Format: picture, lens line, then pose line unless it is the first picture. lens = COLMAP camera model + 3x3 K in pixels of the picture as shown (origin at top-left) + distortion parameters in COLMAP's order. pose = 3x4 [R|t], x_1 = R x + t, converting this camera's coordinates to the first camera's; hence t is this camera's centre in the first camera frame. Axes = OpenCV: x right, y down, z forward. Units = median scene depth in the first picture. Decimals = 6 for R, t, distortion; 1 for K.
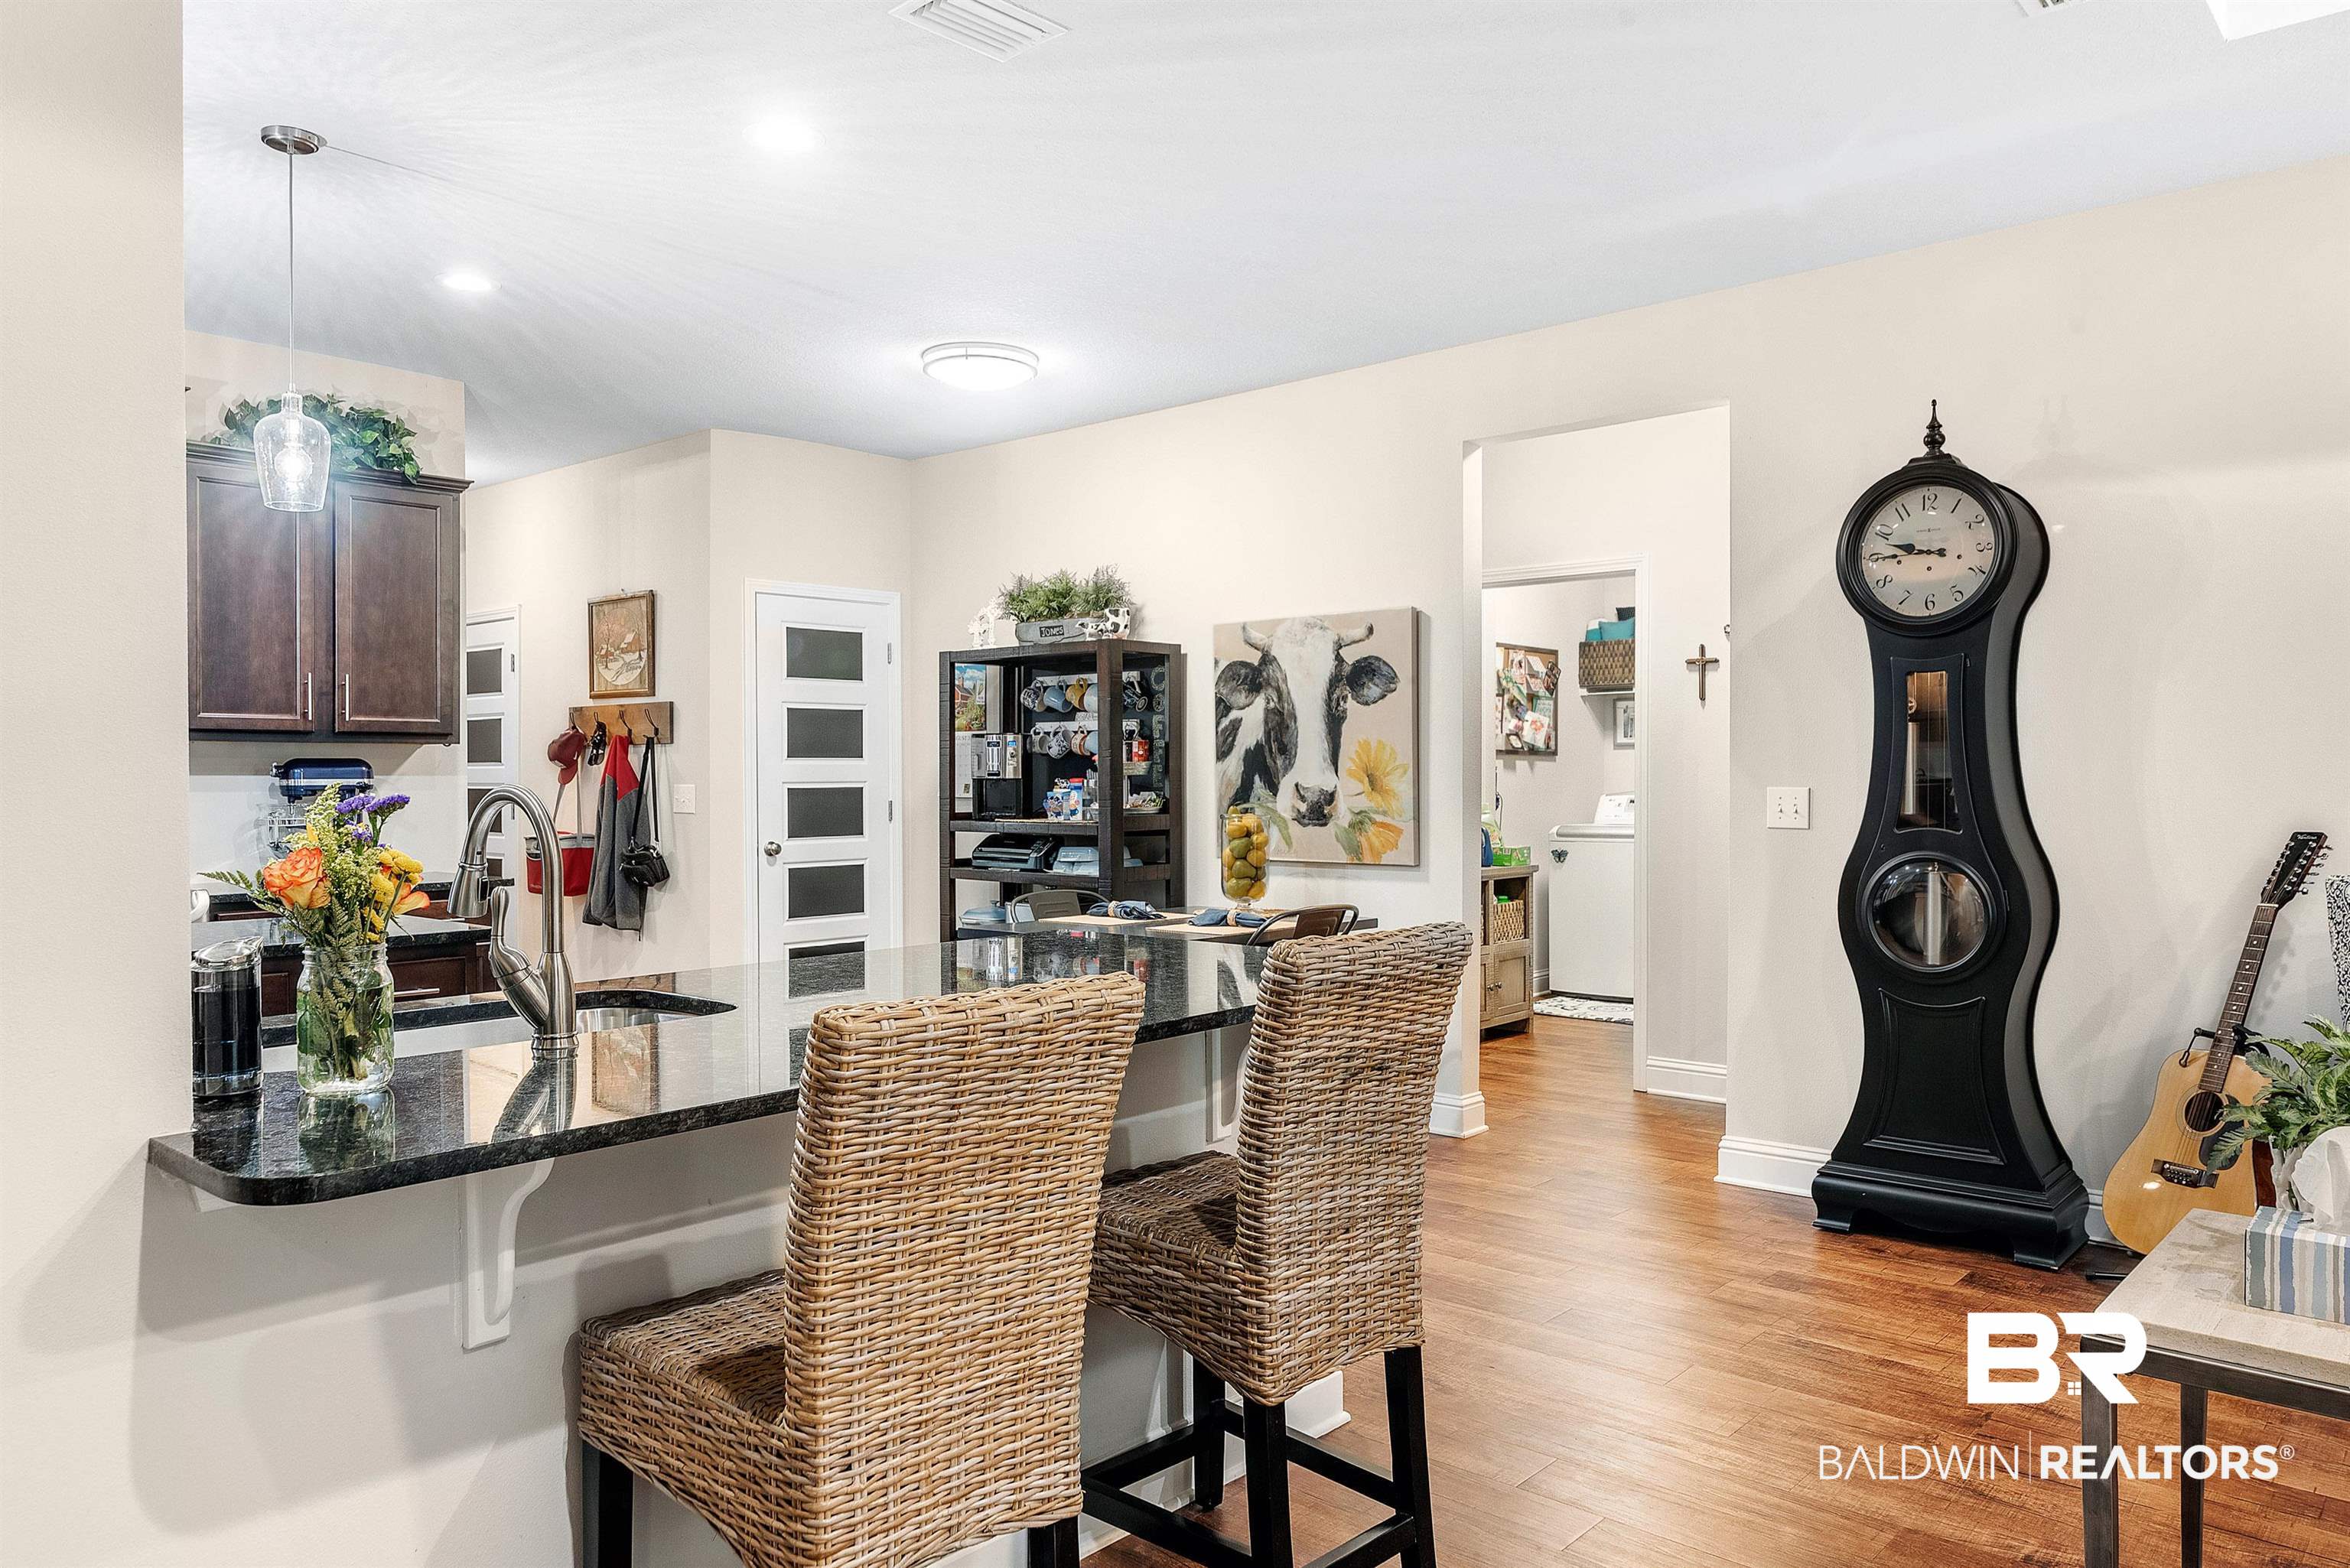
lens RADIAL K [[1576.7, 0, 1175.0], [0, 1576.7, 784.0], [0, 0, 1]] dist [-0.002134, -0.001131]
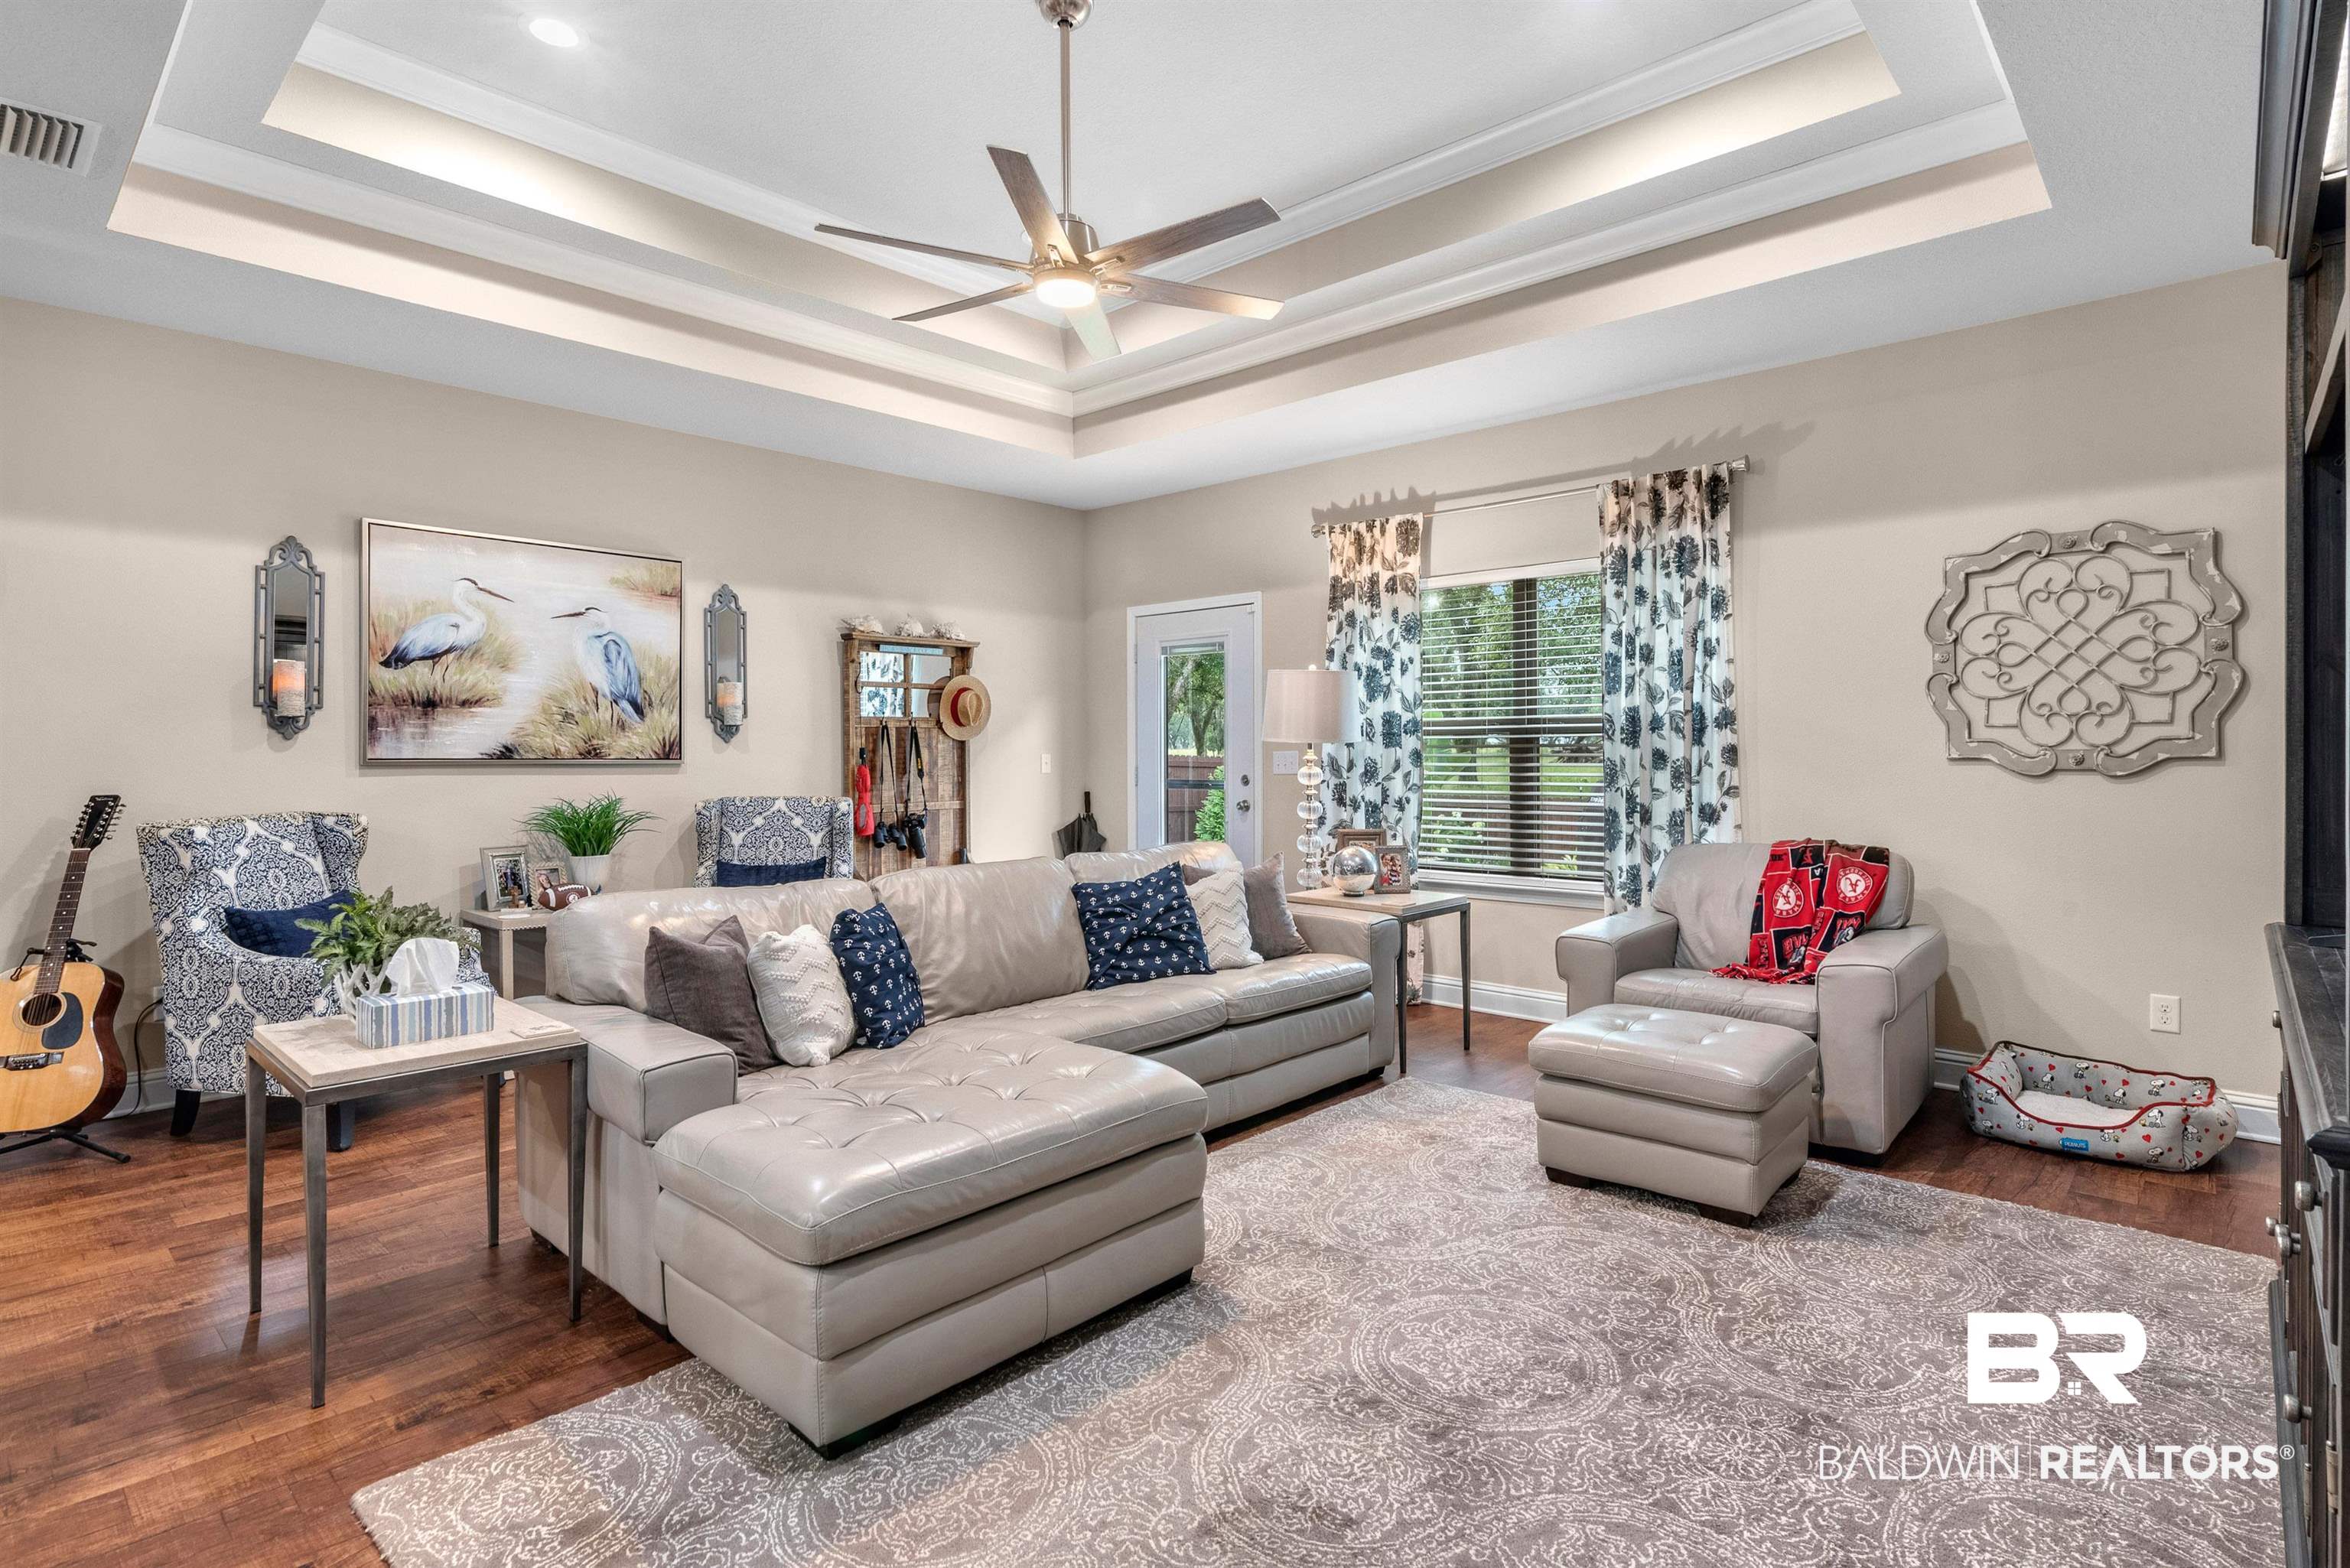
lens RADIAL K [[1191.9, 0, 1186.0], [0, 1191.9, 747.5], [0, 0, 1]] dist [0.006700, 0.000443]
pose [[0.013179, 0.003840, 0.999906, -0.211678], [0.009595, 0.999946, -0.003967, 0.001144], [-0.999867, 0.009646, 0.013141, 0.017631]]
